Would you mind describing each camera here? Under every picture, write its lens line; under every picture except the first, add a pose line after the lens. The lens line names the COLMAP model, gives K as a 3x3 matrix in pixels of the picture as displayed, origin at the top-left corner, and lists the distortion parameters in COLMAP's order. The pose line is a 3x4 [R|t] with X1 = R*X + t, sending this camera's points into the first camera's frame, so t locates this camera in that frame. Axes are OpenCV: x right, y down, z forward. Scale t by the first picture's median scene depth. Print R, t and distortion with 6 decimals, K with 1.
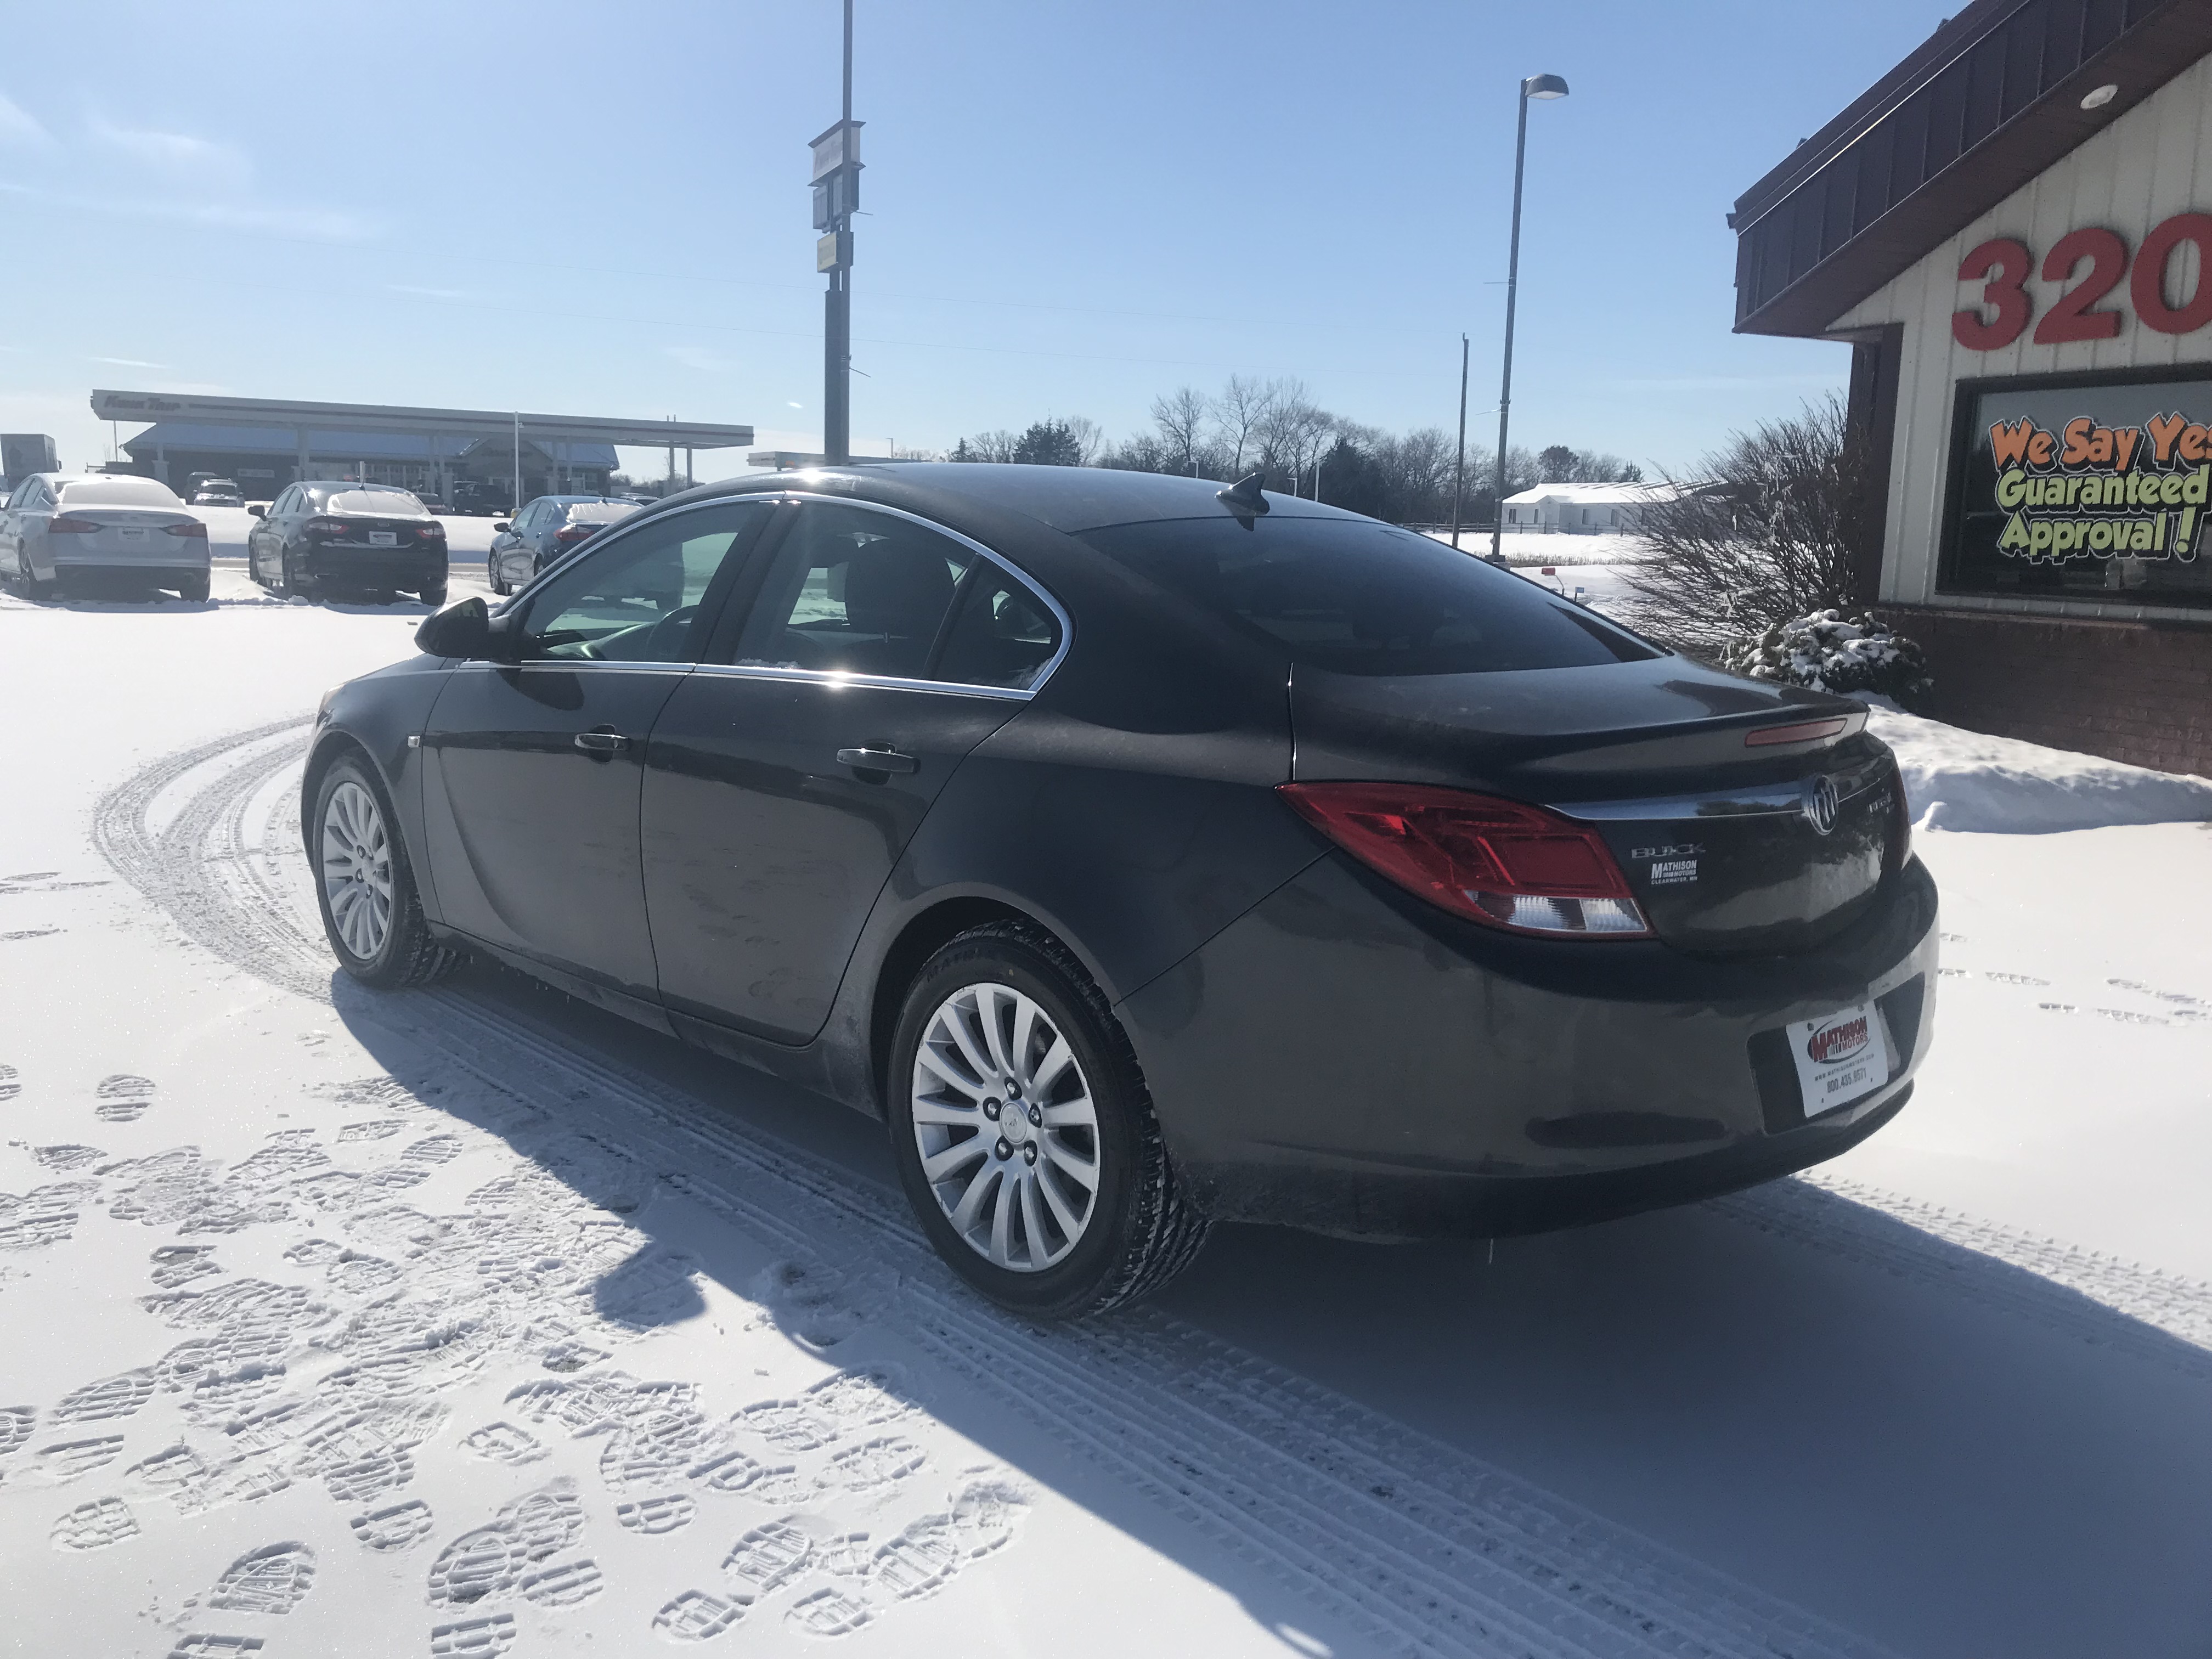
lens RADIAL K [[1826.3, 0, 1082.6], [0, 1826.3, 816.3], [0, 0, 1]] dist [0.022325, -0.014714]
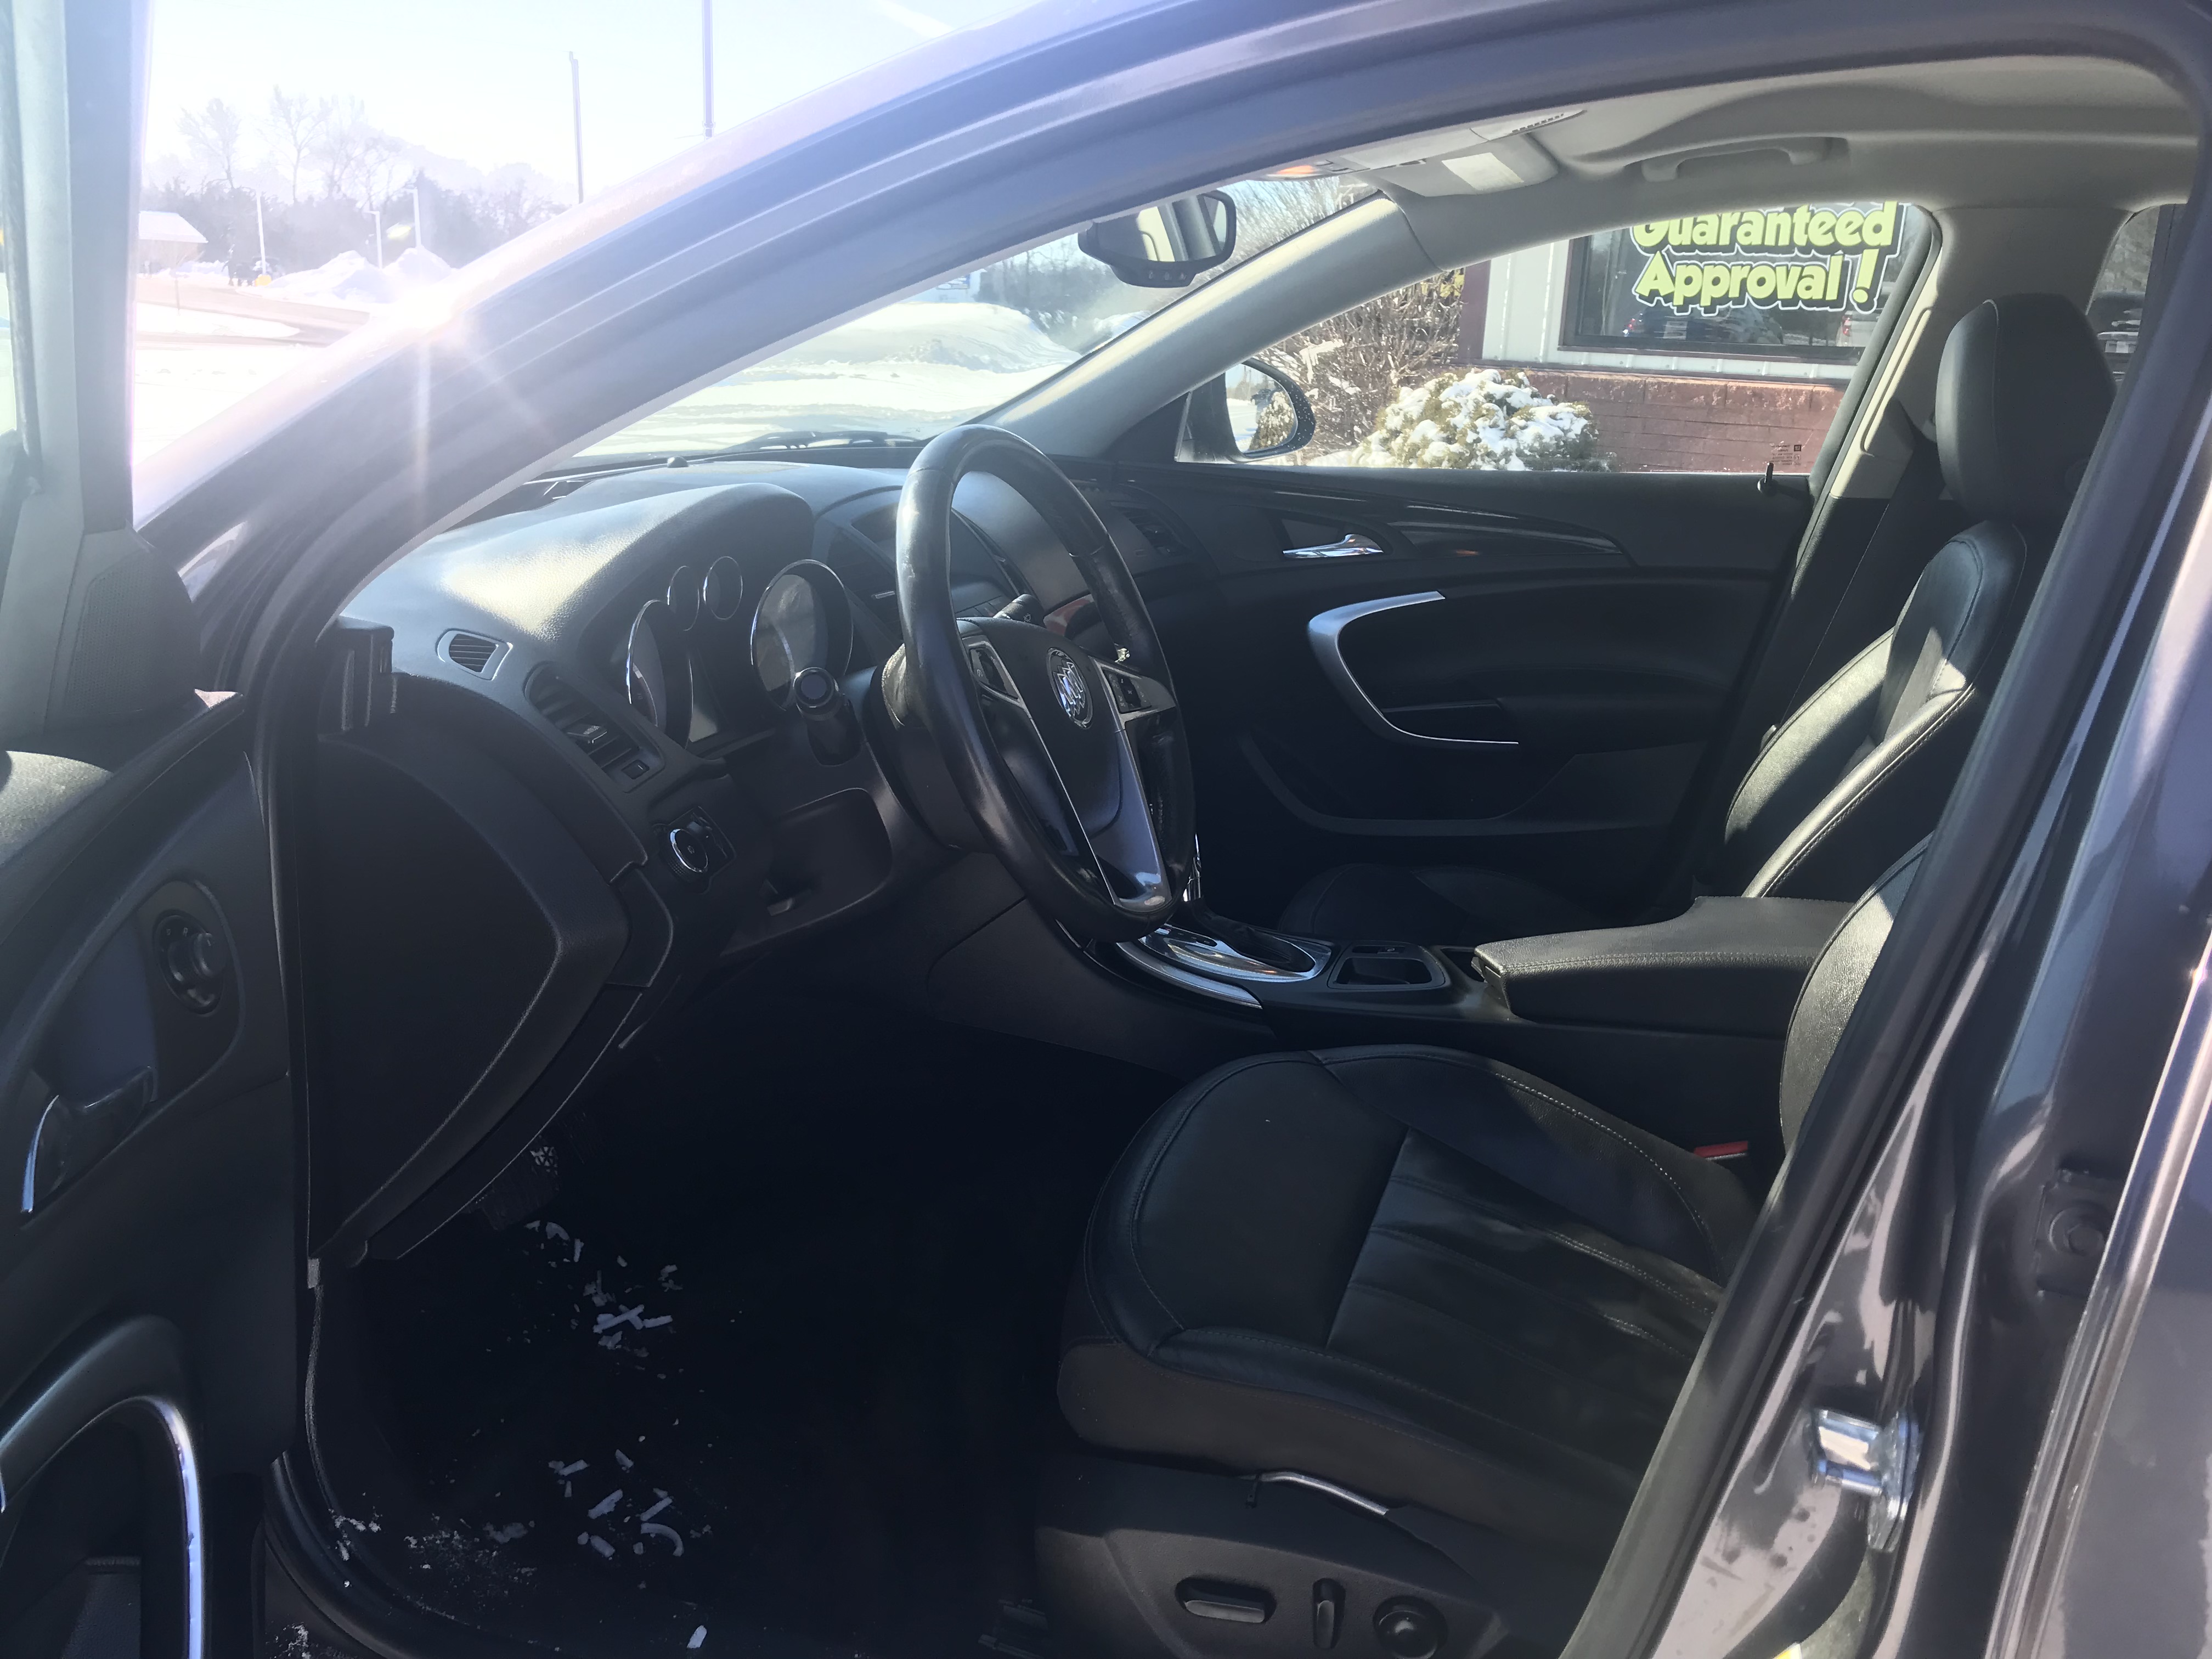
lens RADIAL K [[1826.3, 0, 1106.1], [0, 1826.3, 815.1], [0, 0, 1]] dist [0.022325, -0.014714]
pose [[0.881018, -0.119882, 0.457642, -0.148412], [0.059788, 0.987819, 0.143665, -0.043882], [-0.469290, -0.099210, 0.877453, 0.338884]]
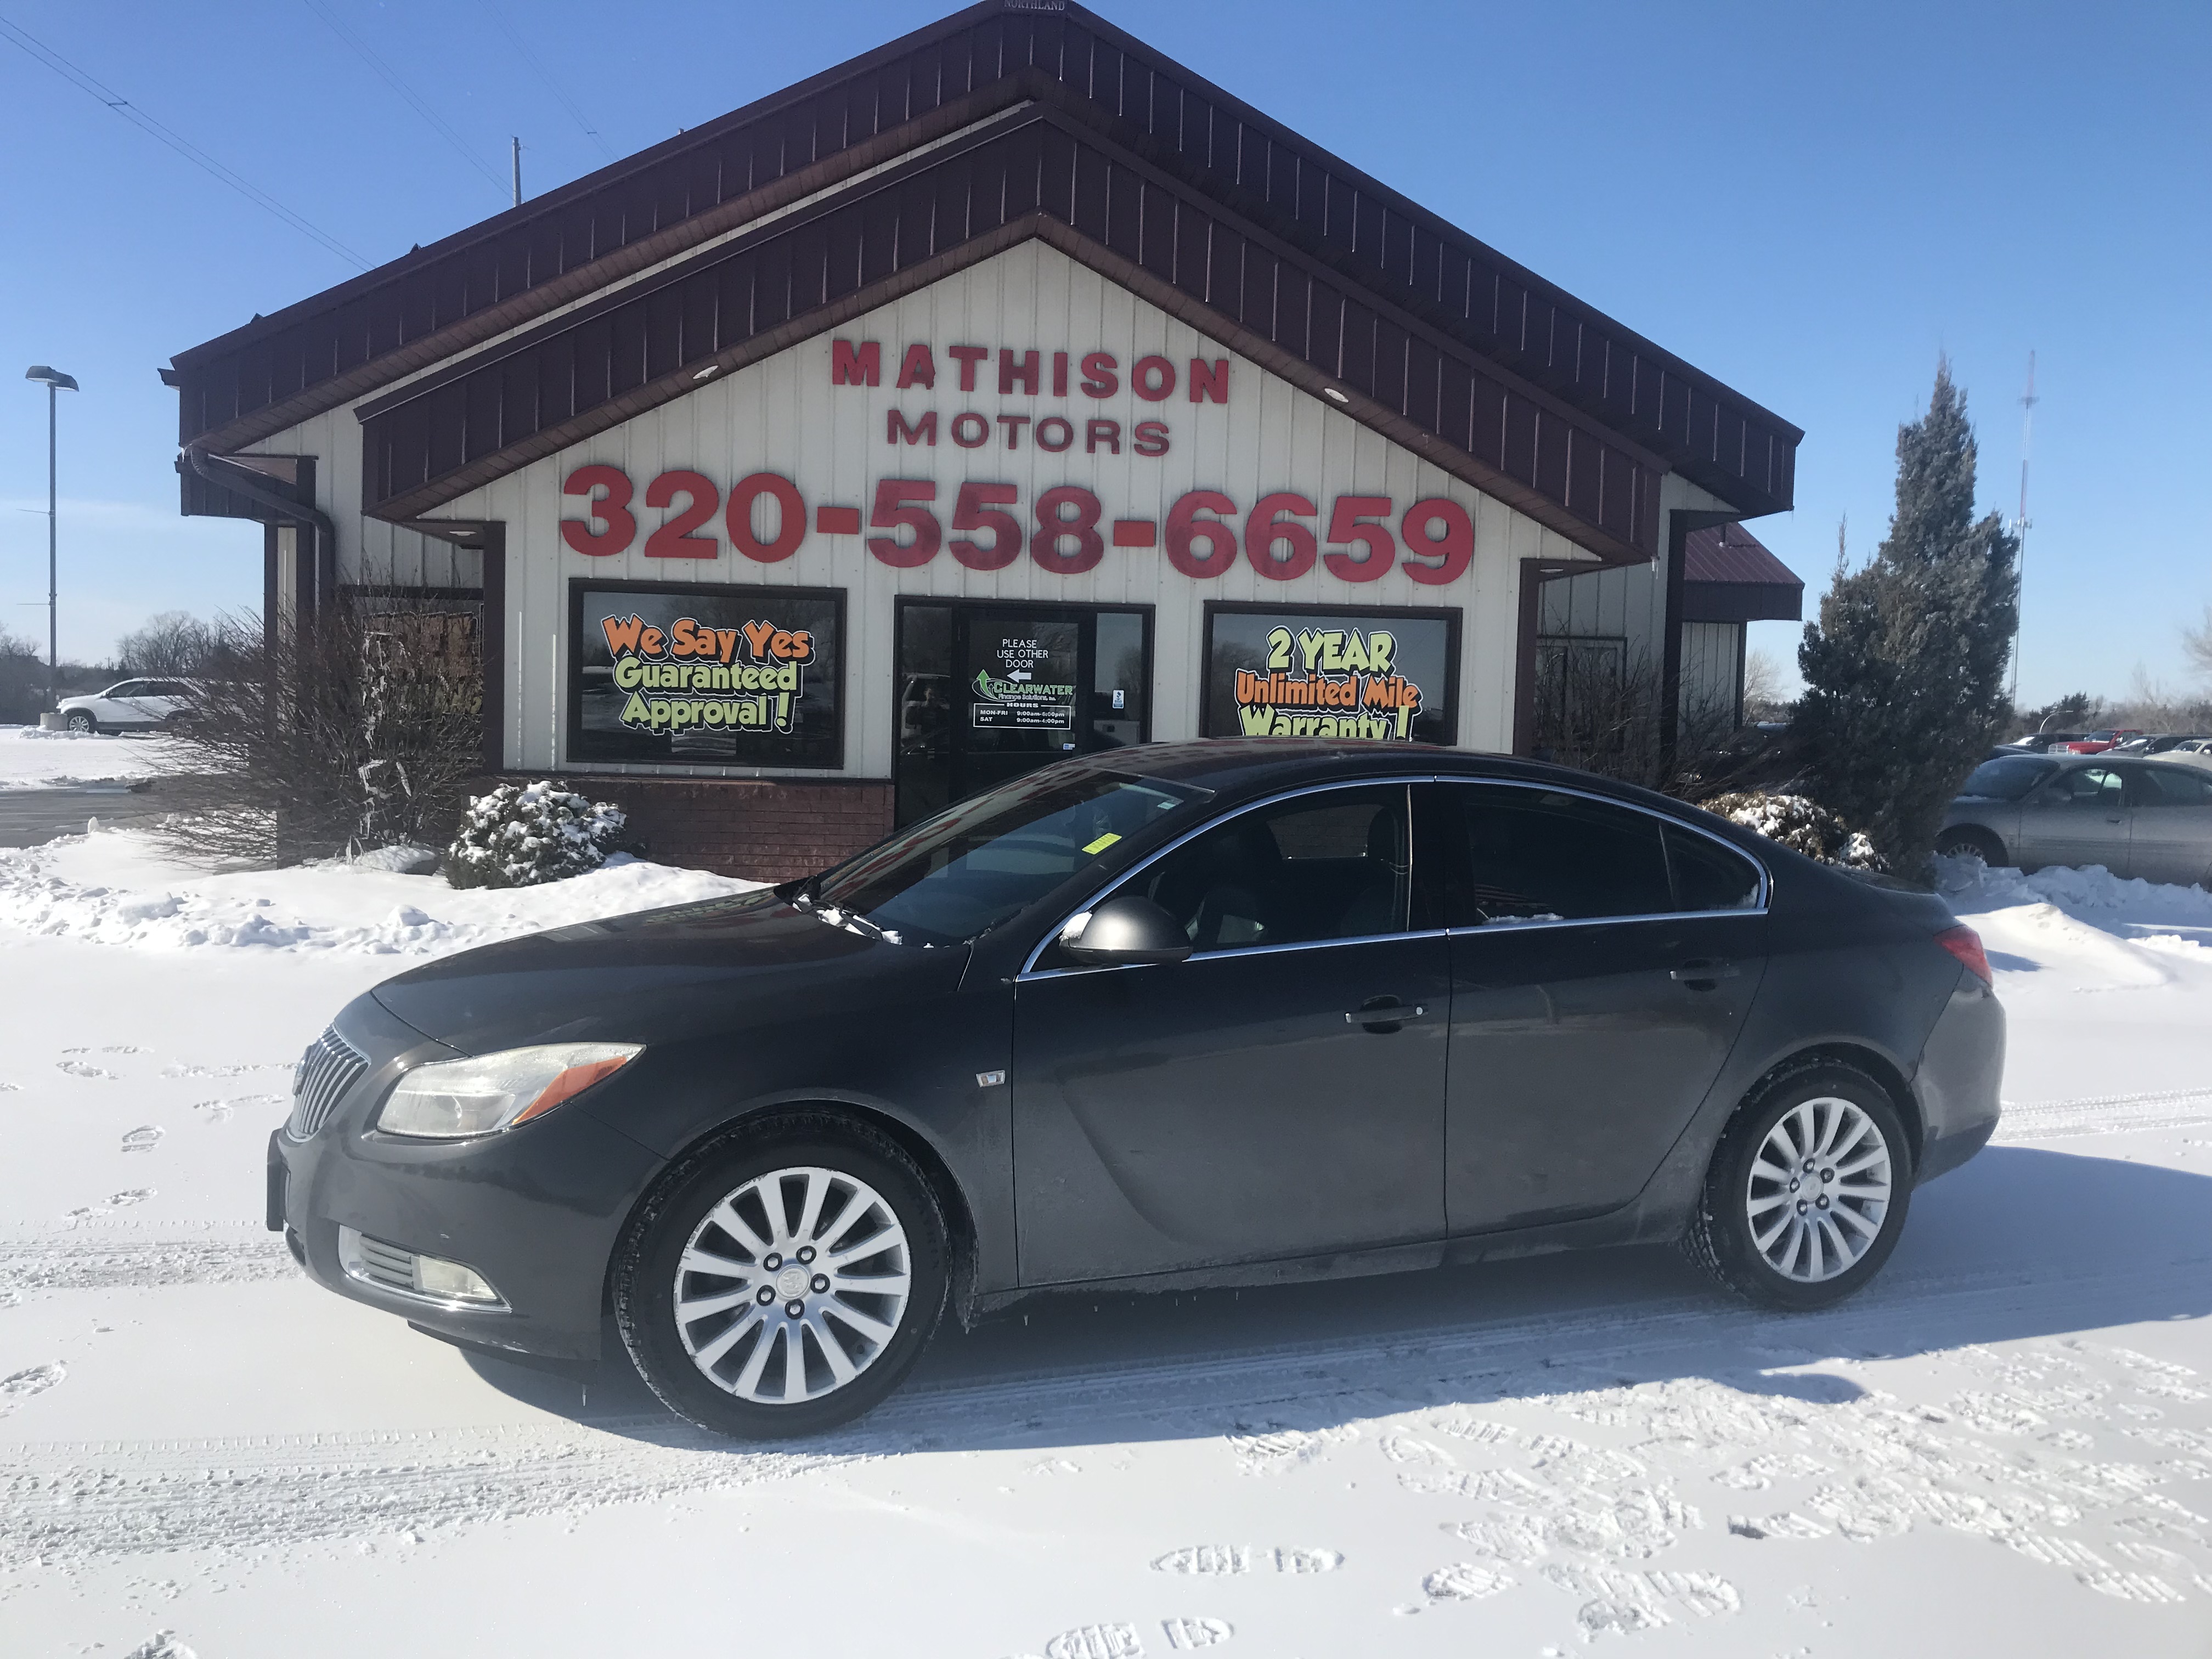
lens RADIAL K [[1826.3, 0, 1127.9], [0, 1826.3, 824.8], [0, 0, 1]] dist [0.022325, -0.014714]
pose [[0.339321, -0.079171, 0.937333, -0.512374], [0.129937, 0.990845, 0.036652, -0.082385], [-0.931653, 0.109358, 0.346502, 0.296724]]
